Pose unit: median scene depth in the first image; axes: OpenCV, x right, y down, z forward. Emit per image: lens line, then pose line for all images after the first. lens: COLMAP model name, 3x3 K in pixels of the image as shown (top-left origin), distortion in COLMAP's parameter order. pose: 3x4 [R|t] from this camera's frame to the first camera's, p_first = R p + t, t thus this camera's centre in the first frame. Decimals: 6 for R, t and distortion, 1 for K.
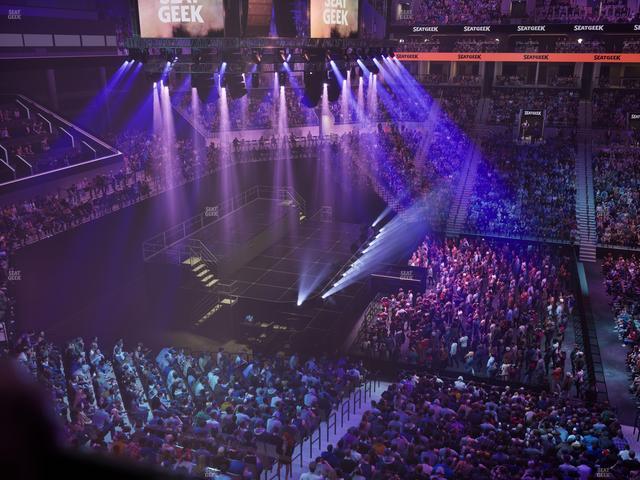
lens RADIAL K [[600.7, 0, 319.2], [0, 600.7, 240.1], [0, 0, 1]] dist [0.000387, 0.000000]
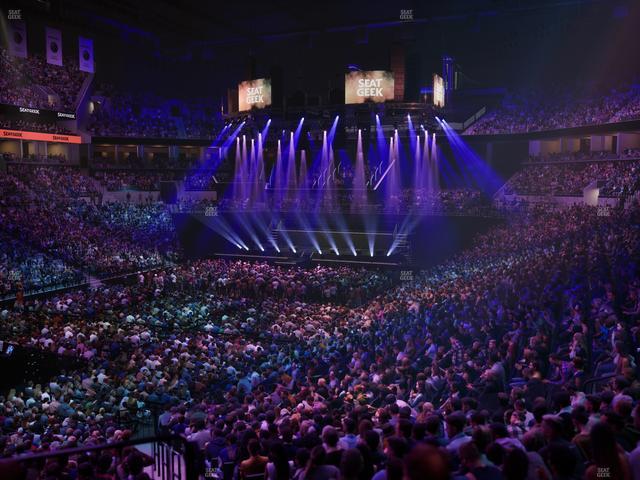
lens RADIAL K [[600.7, 0, 319.6], [0, 600.7, 238.6], [0, 0, 1]] dist [0.000387, 0.000000]
pose [[-0.078427, 0.092105, -0.992656, 1.274733], [-0.309865, 0.944151, 0.112086, -0.146652], [0.947540, 0.316380, -0.045506, 0.918101]]
